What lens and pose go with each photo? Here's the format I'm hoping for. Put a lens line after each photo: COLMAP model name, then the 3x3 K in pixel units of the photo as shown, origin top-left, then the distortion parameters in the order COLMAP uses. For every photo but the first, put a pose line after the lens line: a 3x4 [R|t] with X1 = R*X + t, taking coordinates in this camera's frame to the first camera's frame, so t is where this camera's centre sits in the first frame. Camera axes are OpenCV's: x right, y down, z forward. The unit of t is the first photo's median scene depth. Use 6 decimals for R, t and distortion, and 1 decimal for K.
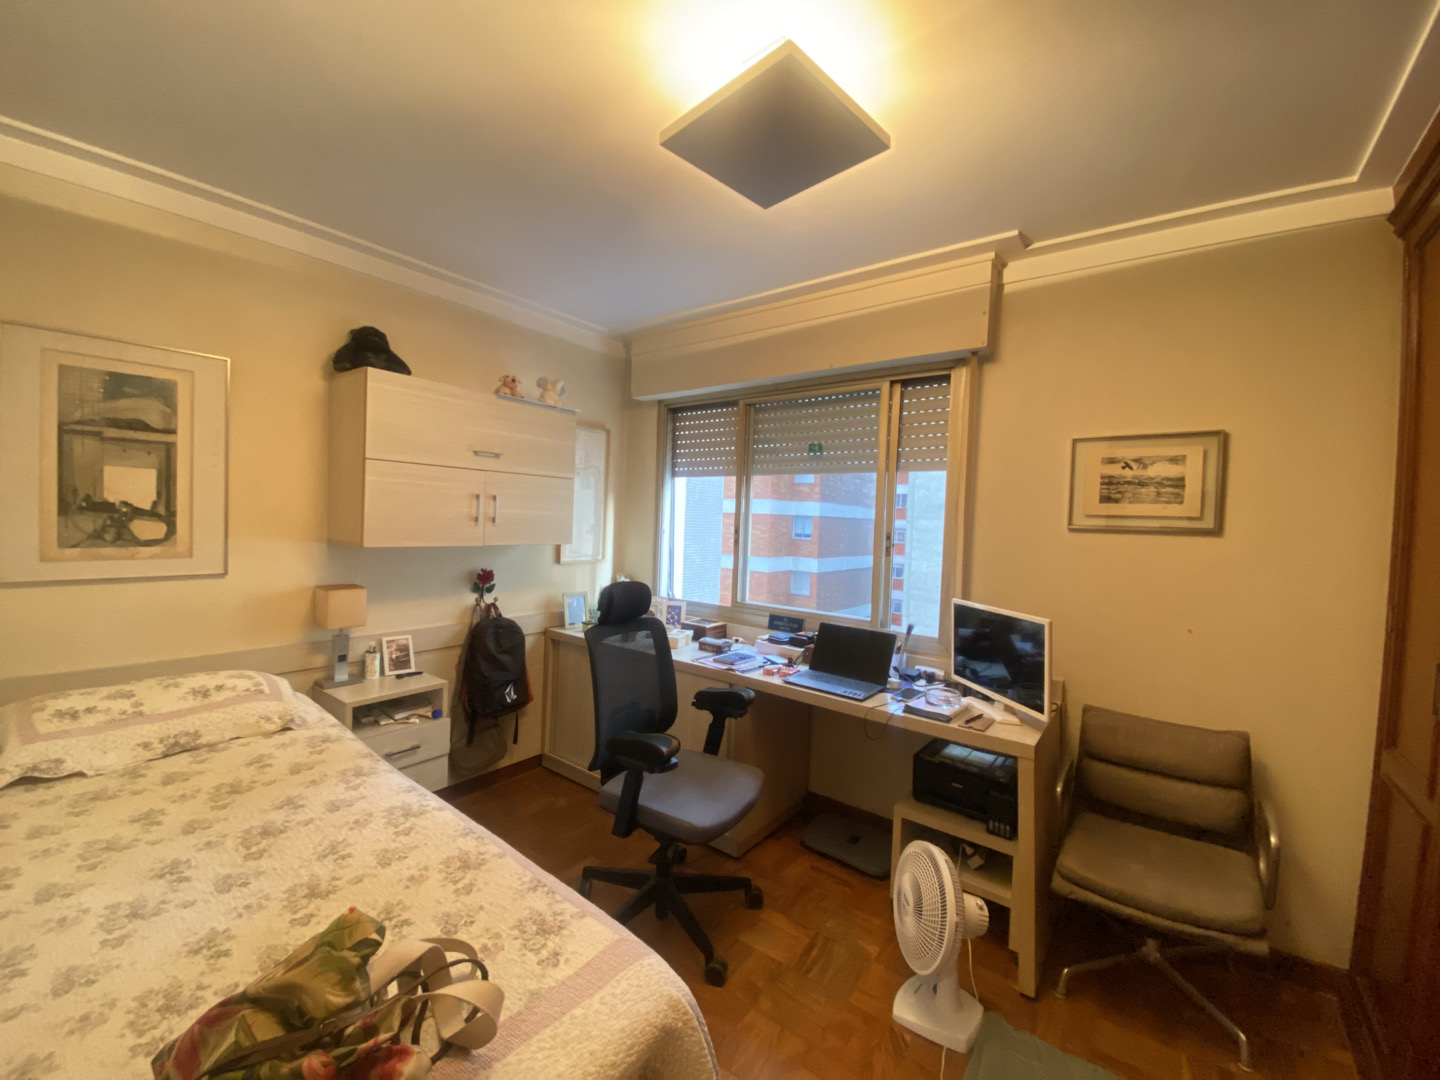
lens RADIAL K [[581.3, 0, 721.2], [0, 581.3, 532.8], [0, 0, 1]] dist [-0.000480, -0.000088]
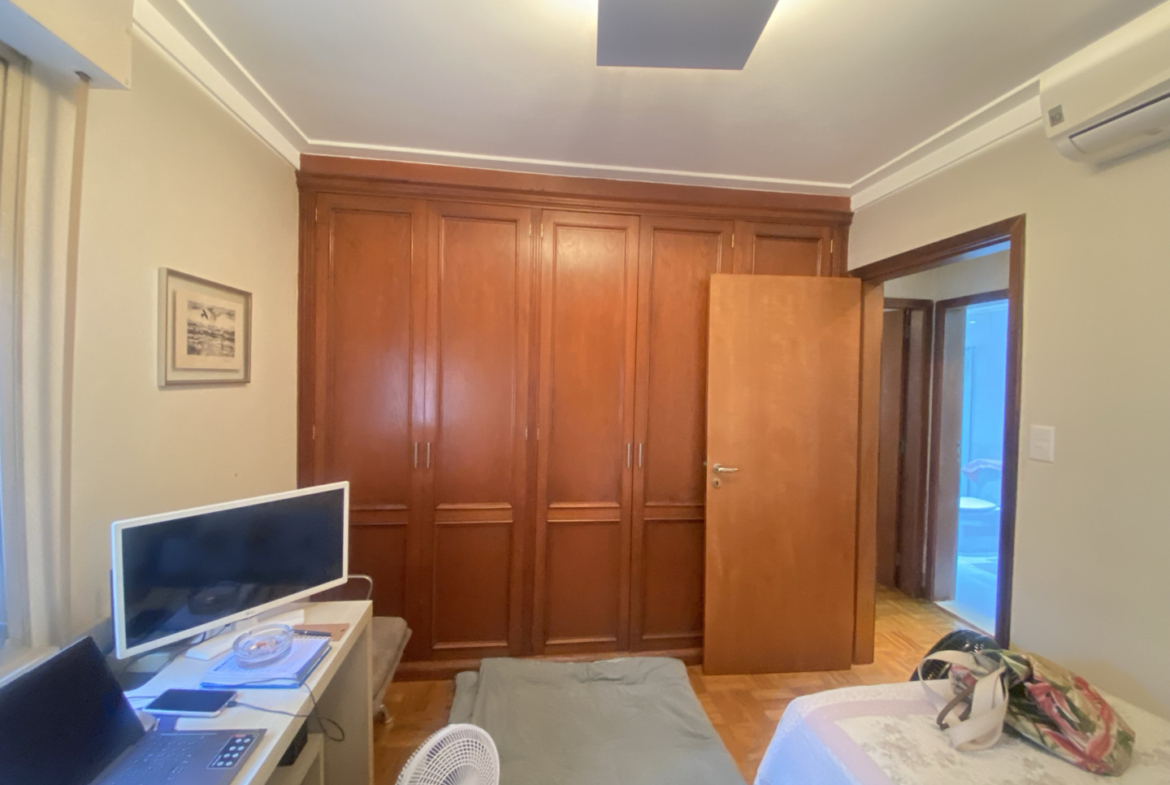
lens RADIAL K [[475.5, 0, 582.0], [0, 475.5, 389.3], [0, 0, 1]] dist [-0.000780, -0.011965]
pose [[-0.698647, -0.068292, 0.712200, -0.273809], [-0.027912, 0.997278, 0.068247, -0.071228], [-0.714922, 0.027801, -0.698651, 1.208197]]
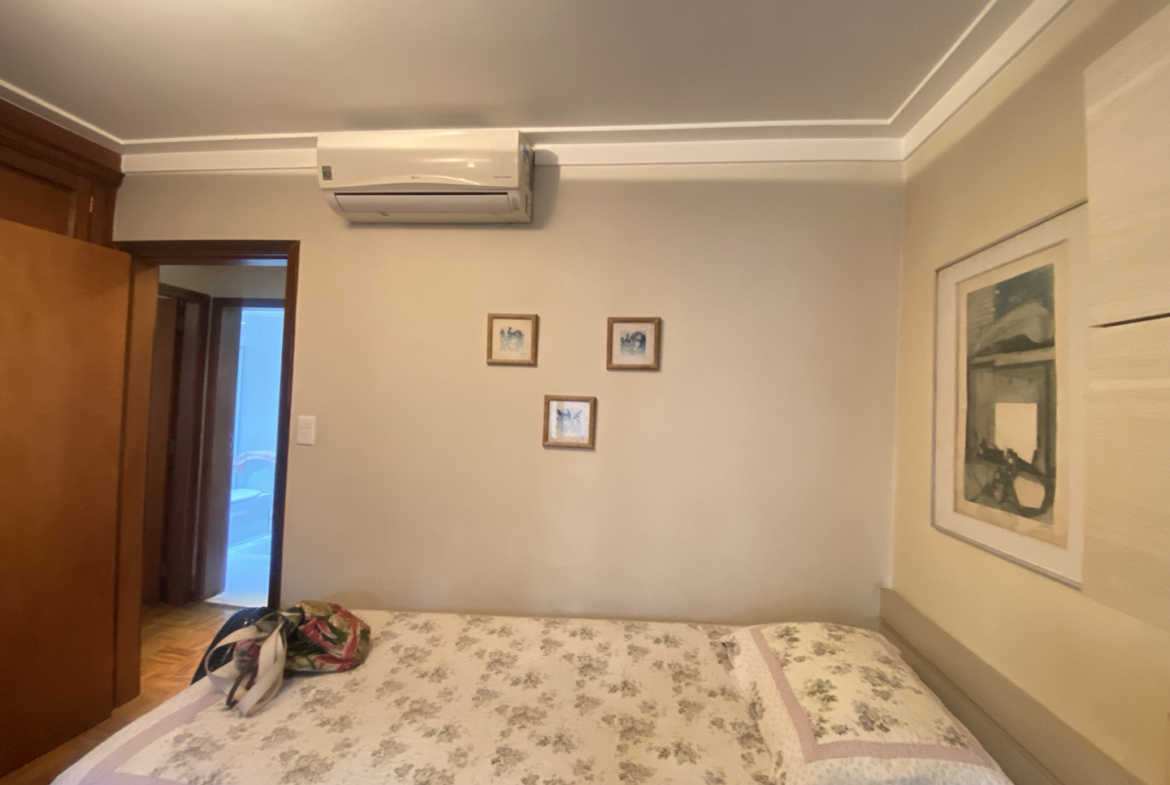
lens RADIAL K [[475.5, 0, 582.0], [0, 475.5, 389.3], [0, 0, 1]] dist [-0.000780, -0.011965]
pose [[-0.863100, -0.089328, -0.497070, -0.254527], [-0.092625, 0.995537, -0.018074, -0.068937], [0.496466, 0.030442, -0.867522, 1.242461]]
